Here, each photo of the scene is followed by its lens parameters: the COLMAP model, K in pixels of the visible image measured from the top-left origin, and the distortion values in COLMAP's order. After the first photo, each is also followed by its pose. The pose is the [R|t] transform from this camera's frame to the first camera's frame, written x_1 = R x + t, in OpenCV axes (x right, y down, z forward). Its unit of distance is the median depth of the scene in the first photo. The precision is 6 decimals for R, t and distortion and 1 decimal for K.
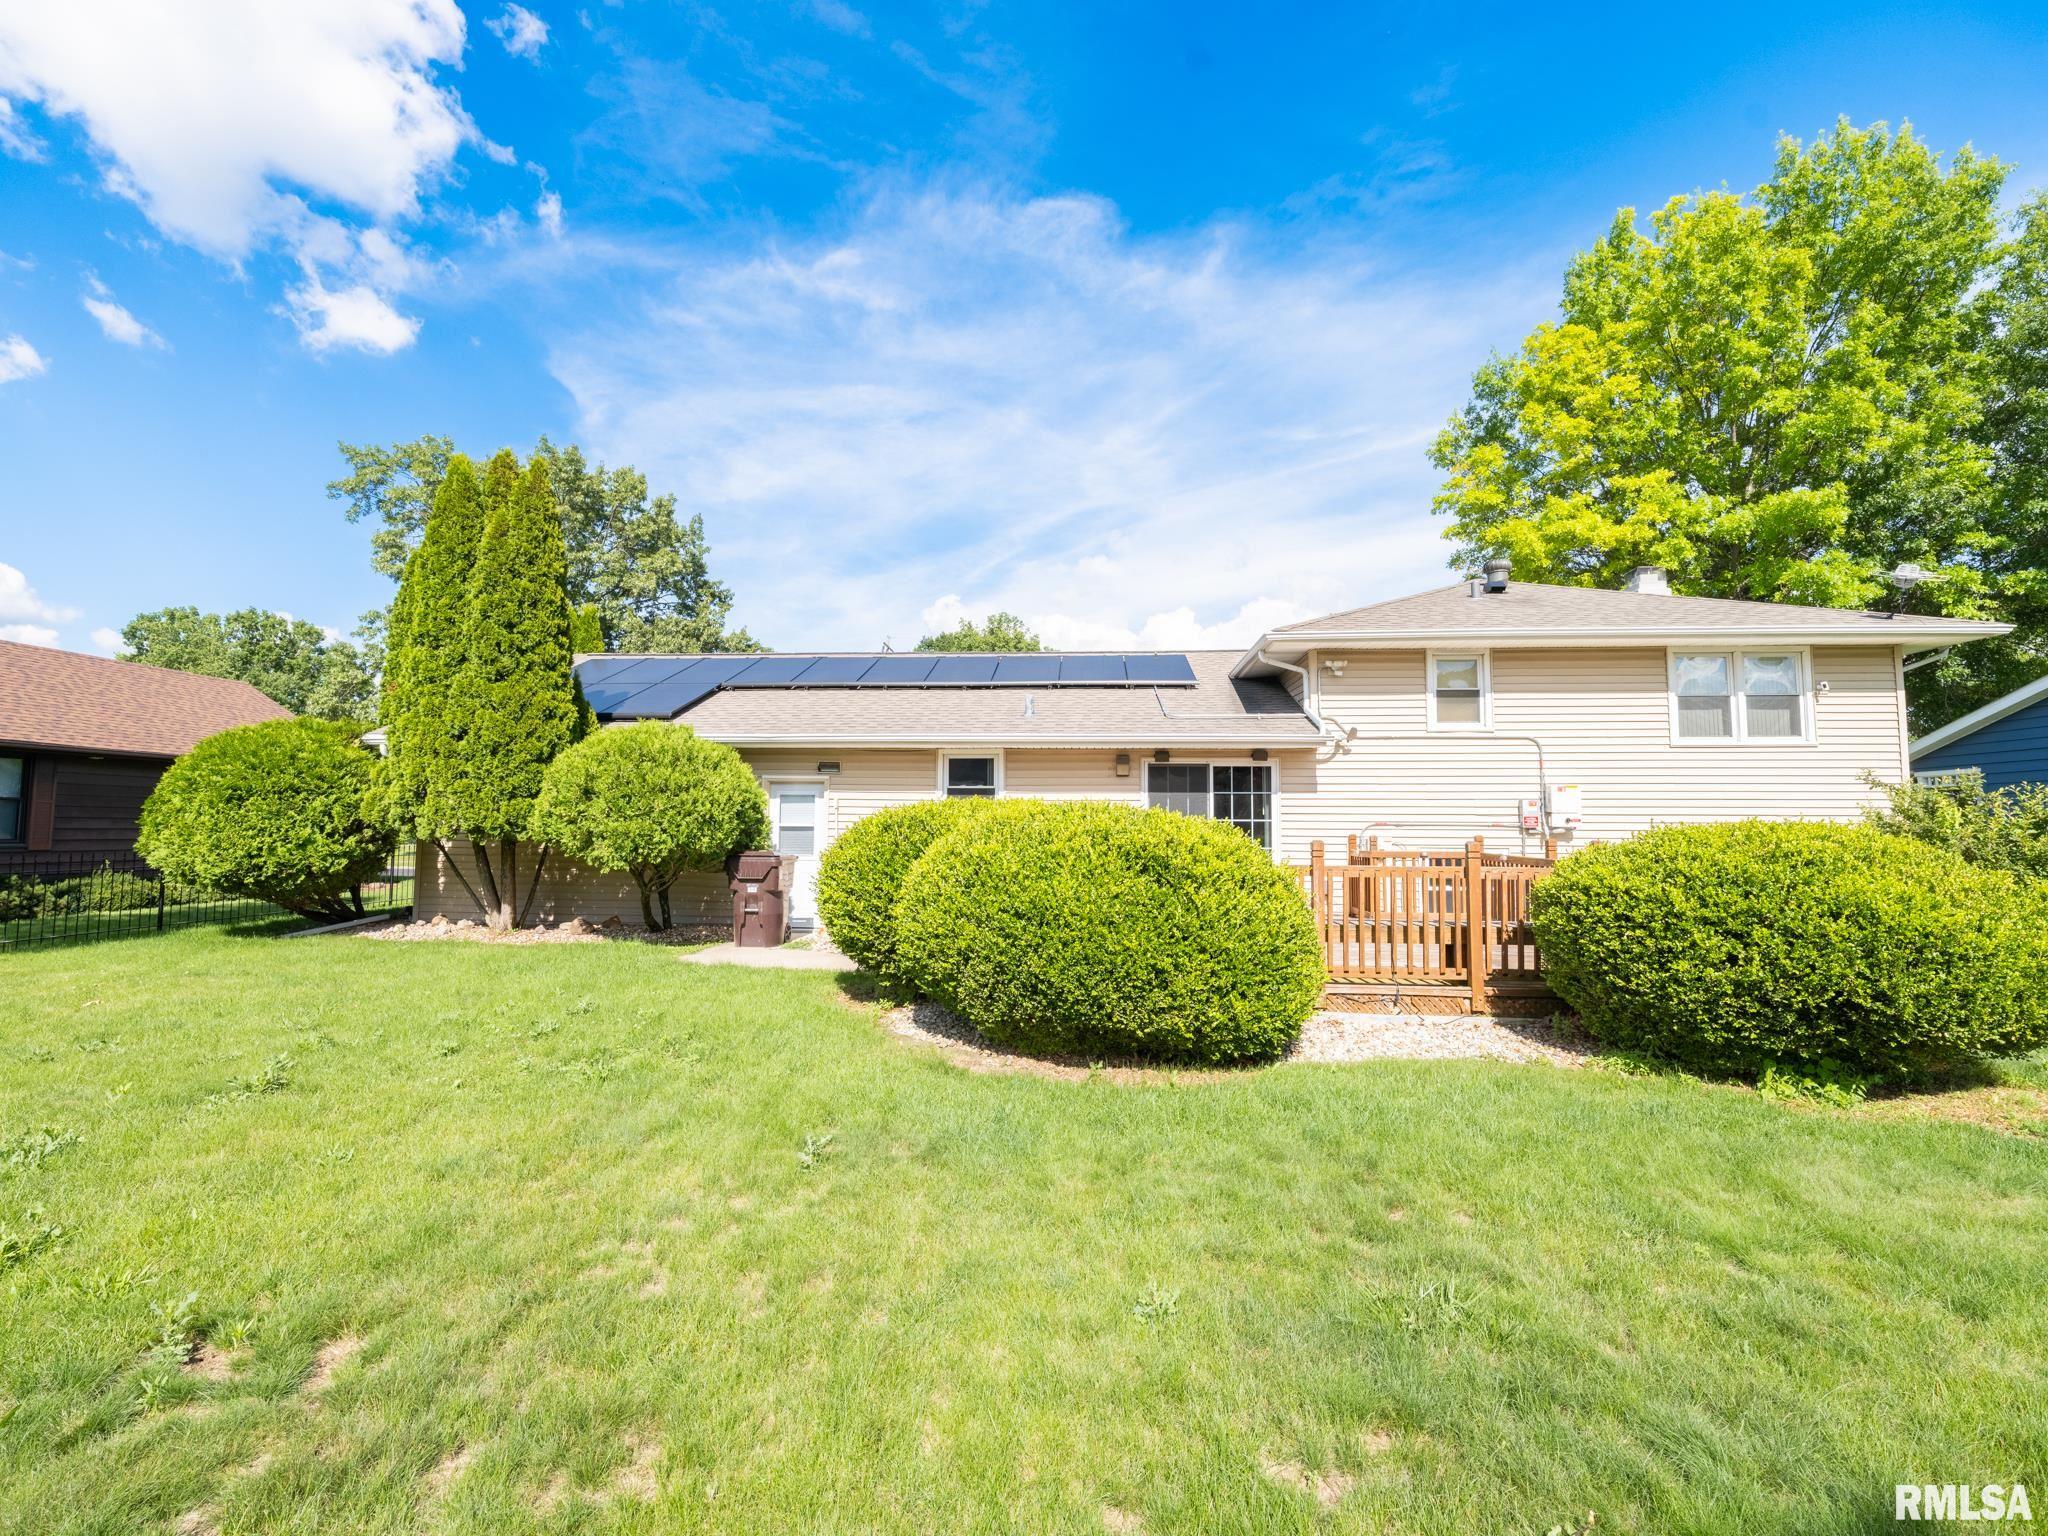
lens RADIAL K [[983.1, 0, 1008.2], [0, 983.1, 776.7], [0, 0, 1]] dist [-0.000031, 0.000192]
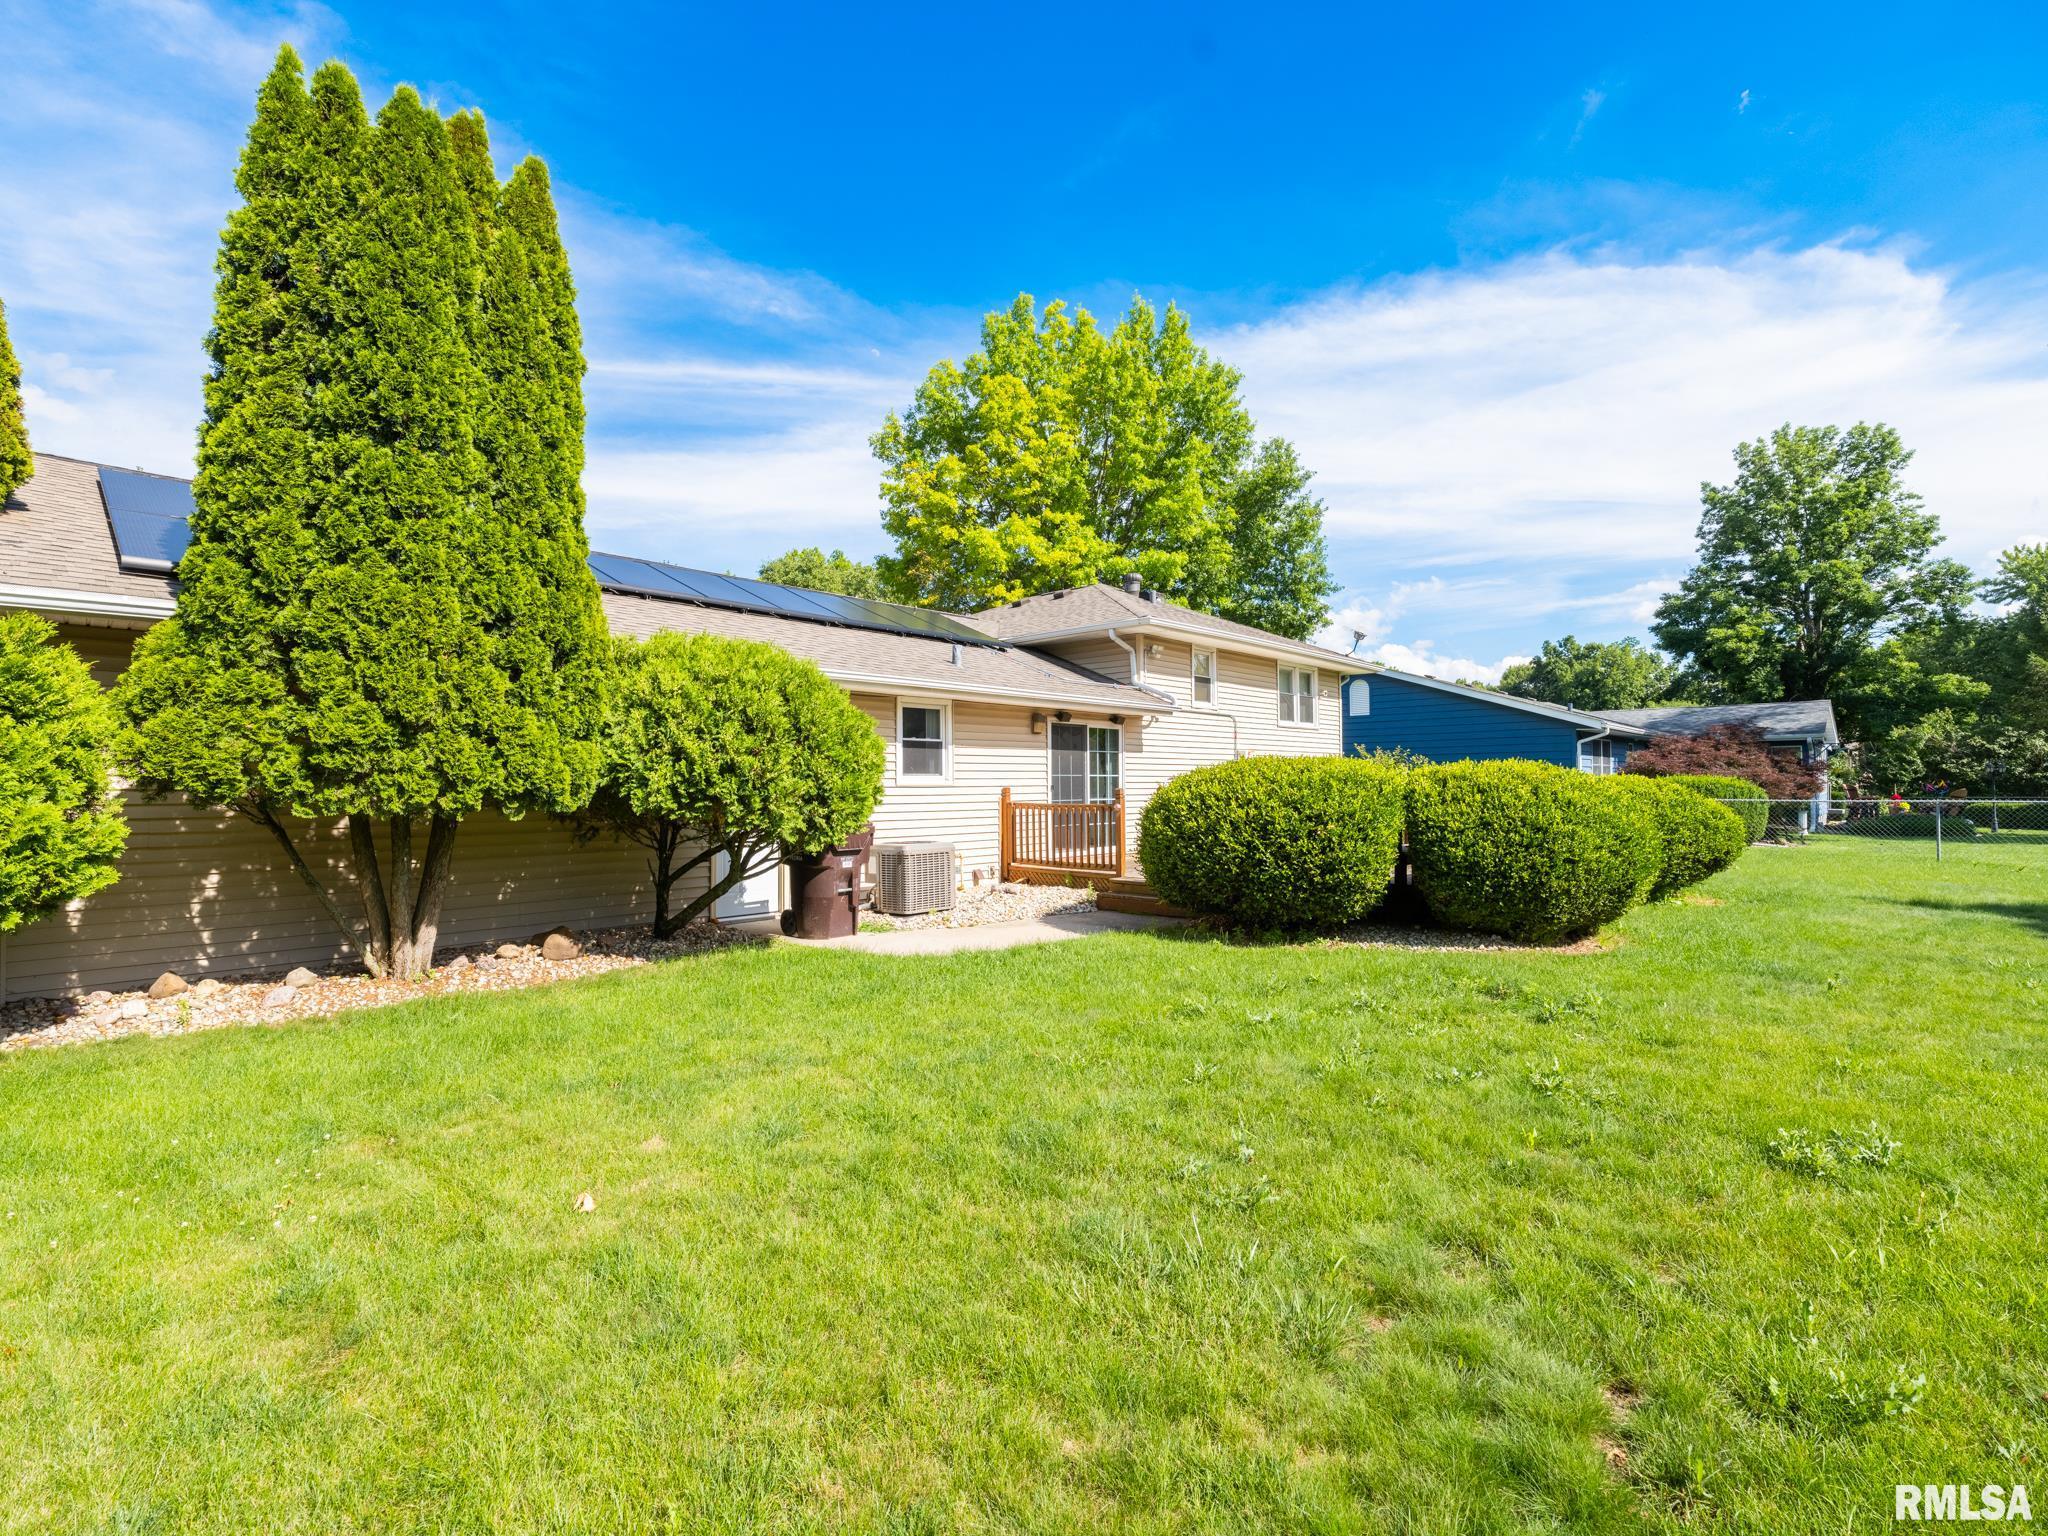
lens RADIAL K [[939.2, 0, 1033.2], [0, 939.2, 808.0], [0, 0, 1]] dist [-0.000431, 0.033209]
pose [[0.629365, -0.030248, 0.776521, -0.665793], [-0.035381, 0.997091, 0.067516, 0.010990], [-0.776304, -0.069966, 0.626464, 0.359370]]
